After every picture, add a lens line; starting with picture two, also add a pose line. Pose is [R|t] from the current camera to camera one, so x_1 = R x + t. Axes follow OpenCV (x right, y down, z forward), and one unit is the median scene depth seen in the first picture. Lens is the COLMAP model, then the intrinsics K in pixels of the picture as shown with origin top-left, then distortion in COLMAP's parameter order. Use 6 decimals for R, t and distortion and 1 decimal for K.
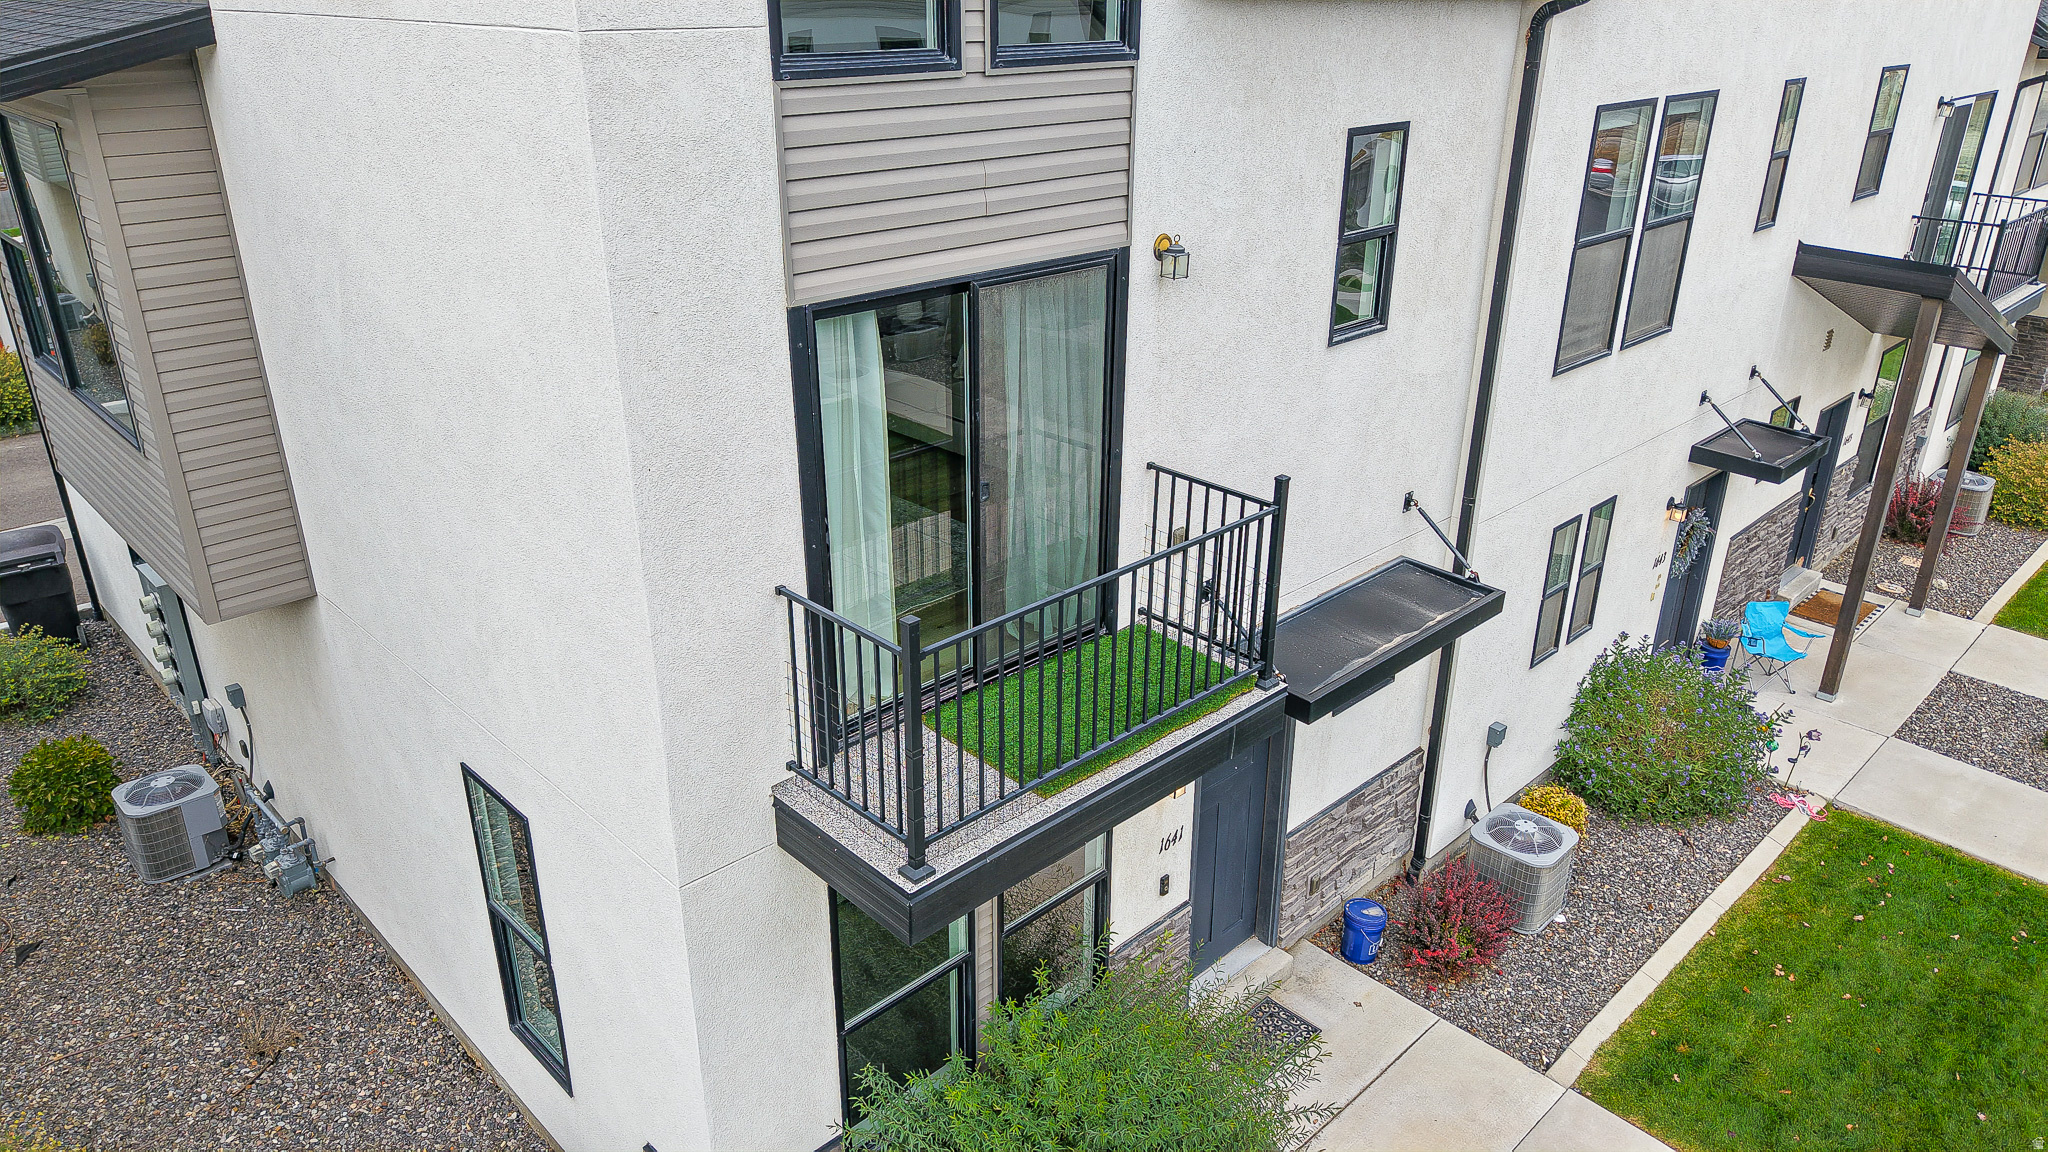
lens RADIAL K [[1368.8, 0, 1024.0], [0, 1368.8, 576.0], [0, 0, 1]] dist [0.033374, -0.045392]
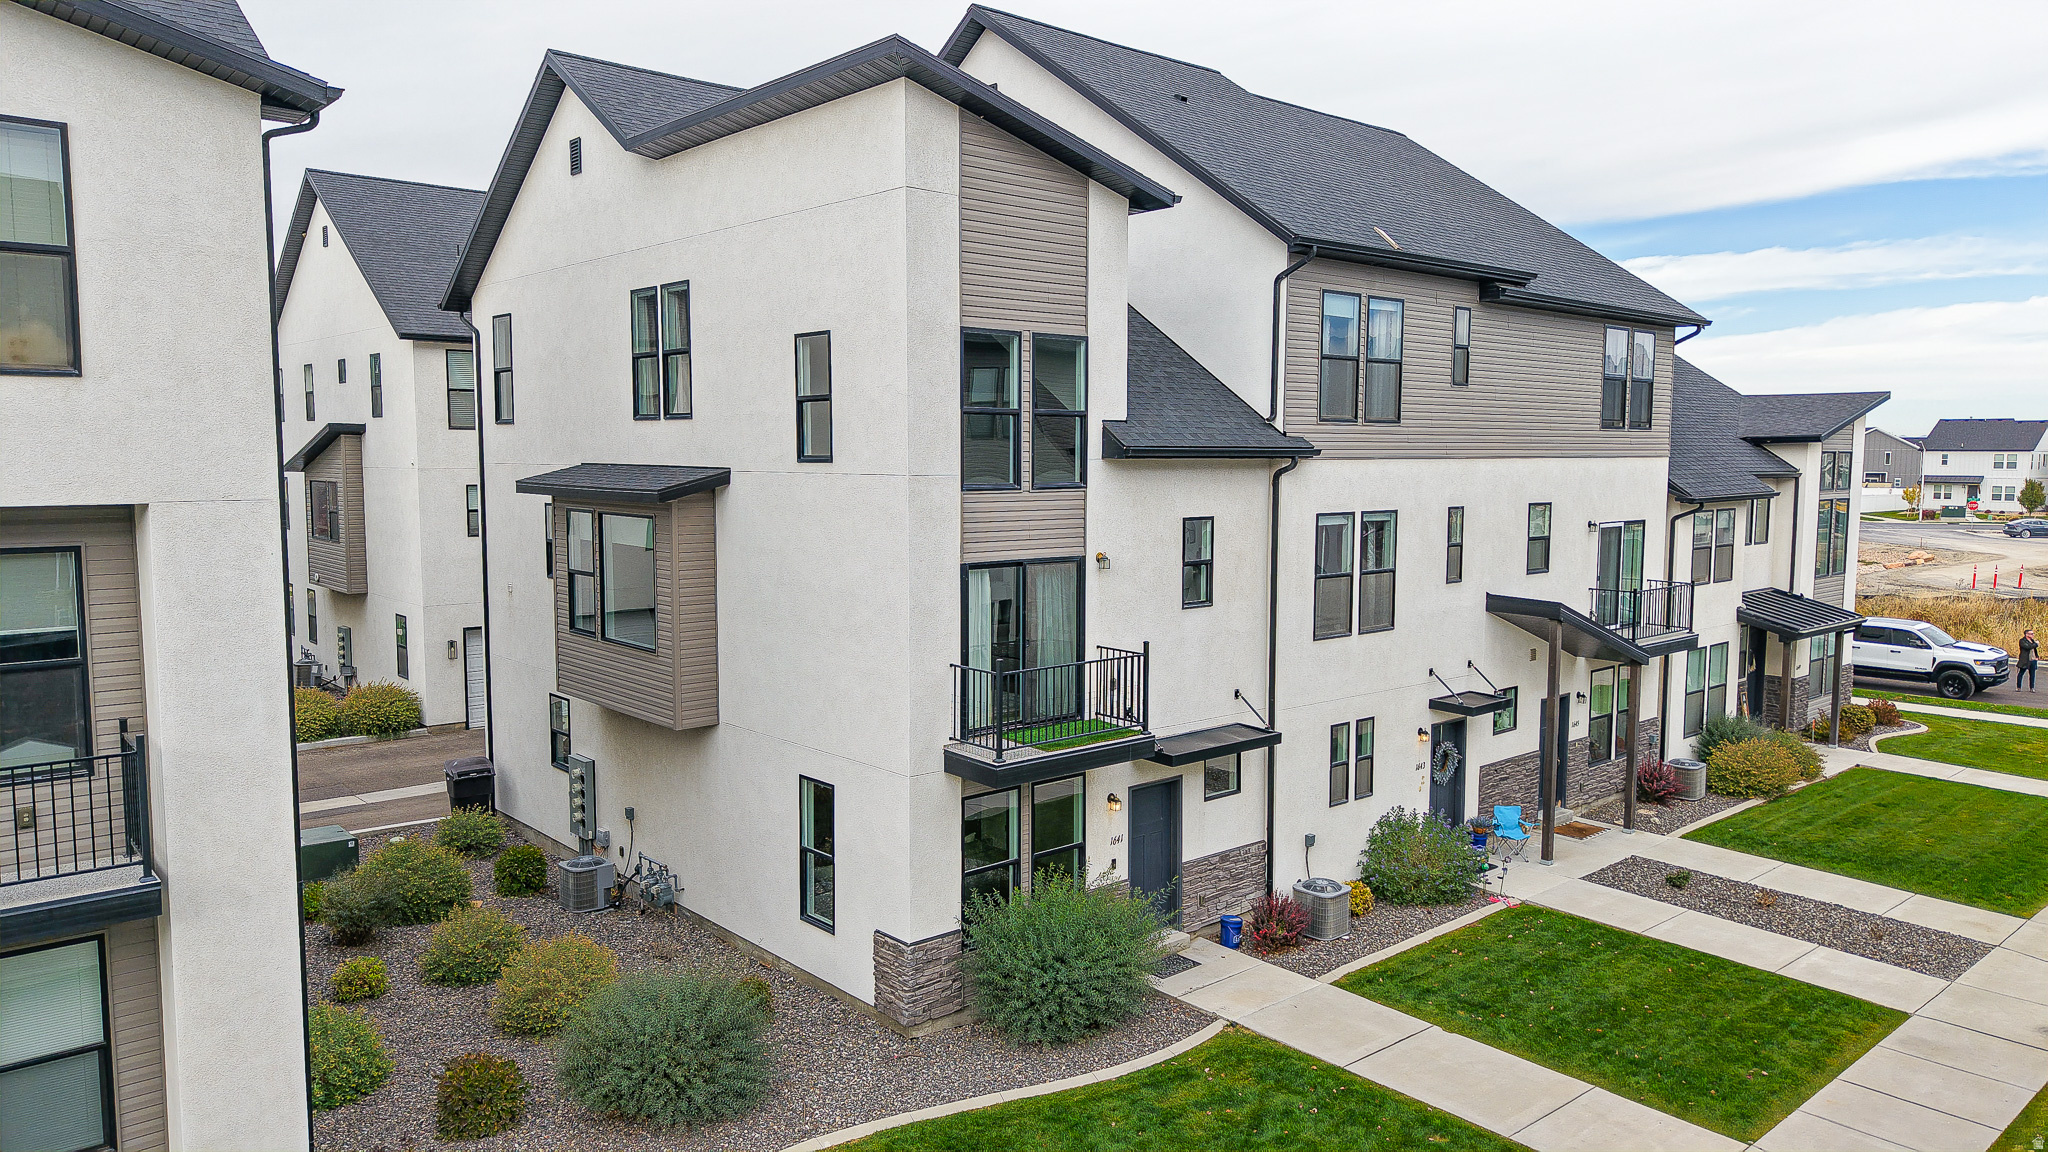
lens RADIAL K [[1369.8, 0, 1024.0], [0, 1369.8, 576.0], [0, 0, 1]] dist [0.043406, -0.052119]
pose [[0.998828, 0.003344, -0.048289, 0.075610], [-0.018418, 0.948827, -0.315260, 0.540348], [0.044764, 0.315780, 0.947776, -1.269612]]
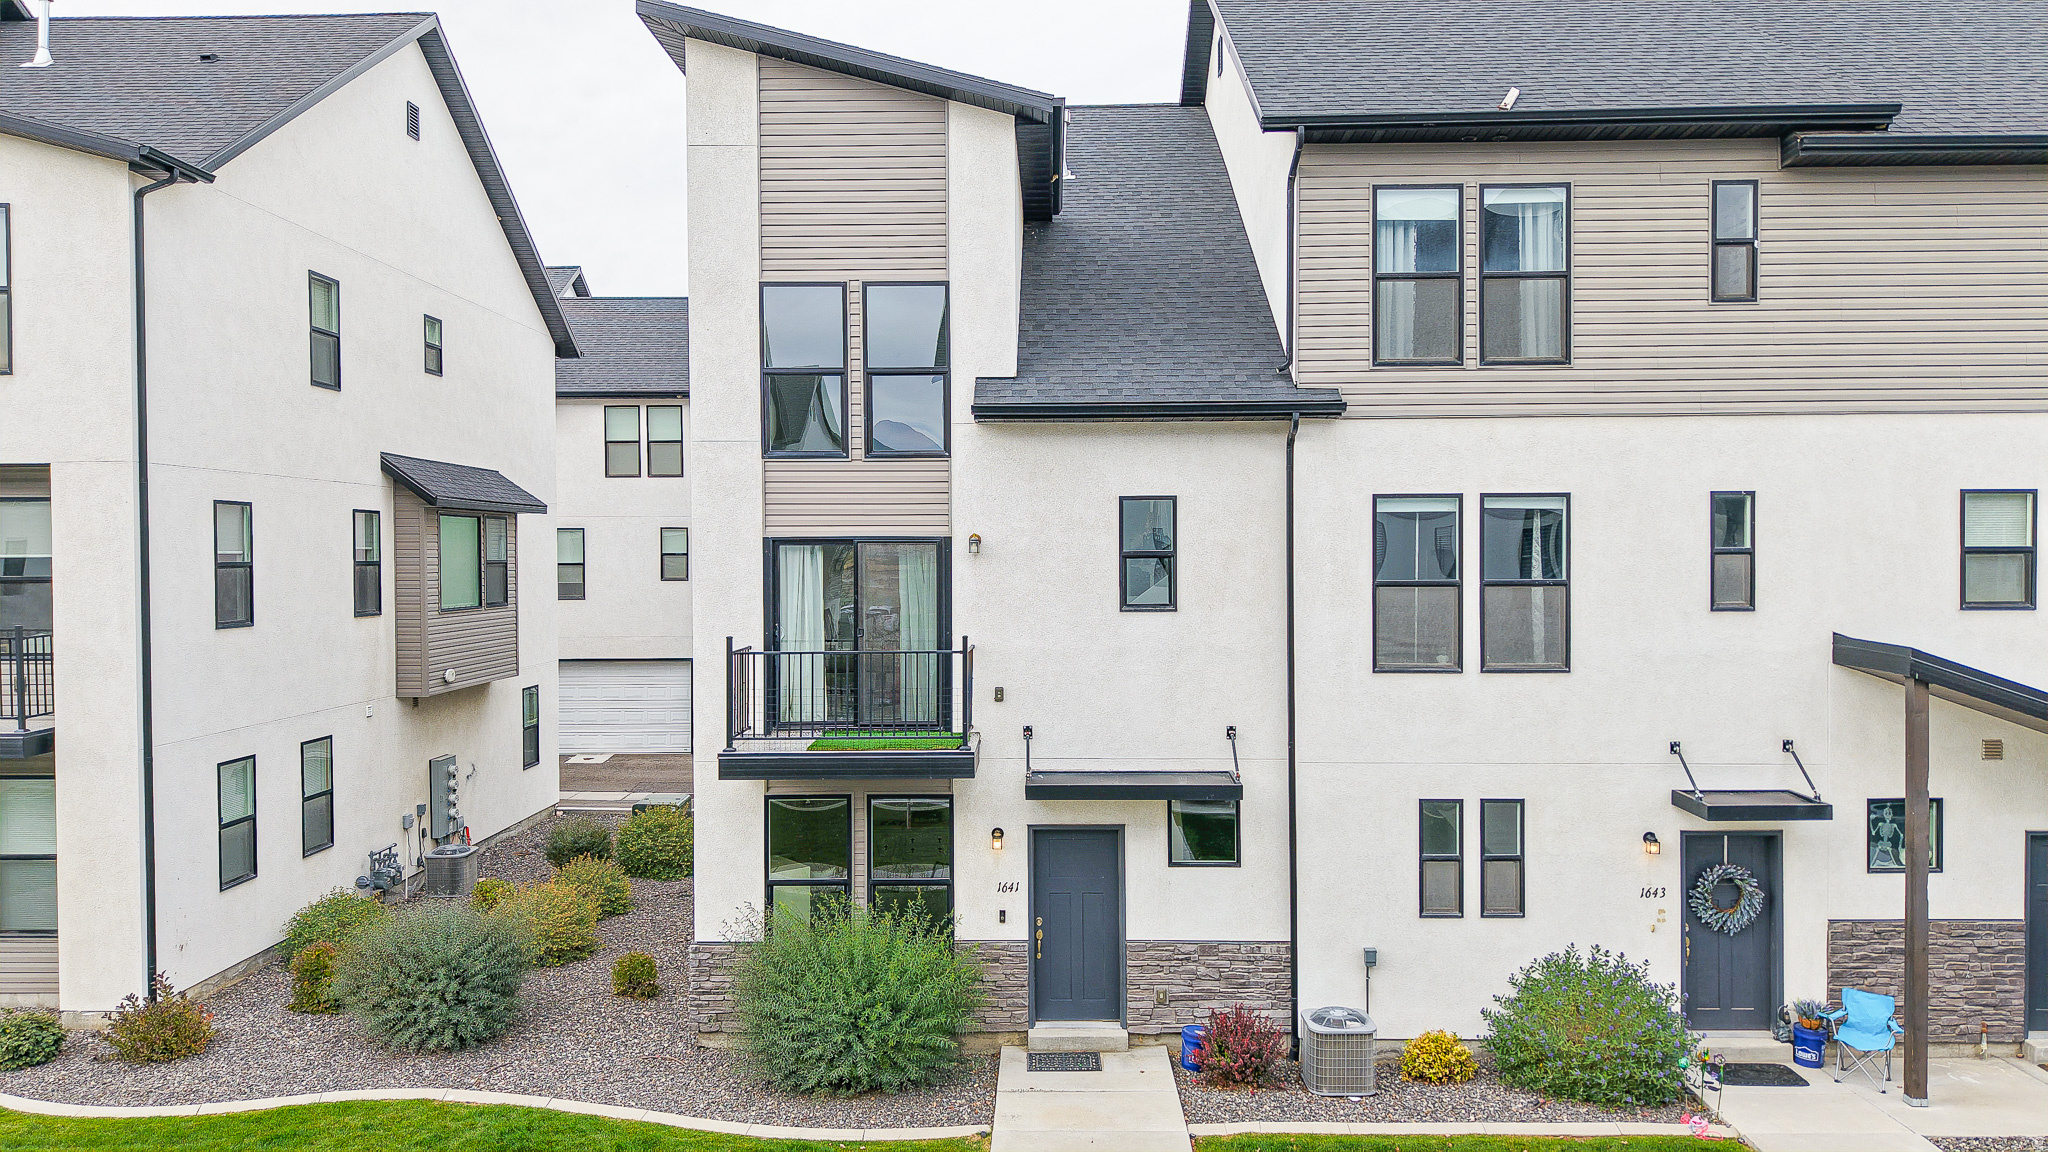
lens RADIAL K [[1369.8, 0, 1024.0], [0, 1369.8, 576.0], [0, 0, 1]] dist [0.043406, -0.052119]
pose [[0.701350, 0.002429, -0.712813, 1.531935], [-0.278226, 0.921607, -0.270611, 0.334684], [0.656276, 0.388116, 0.647045, -0.276880]]
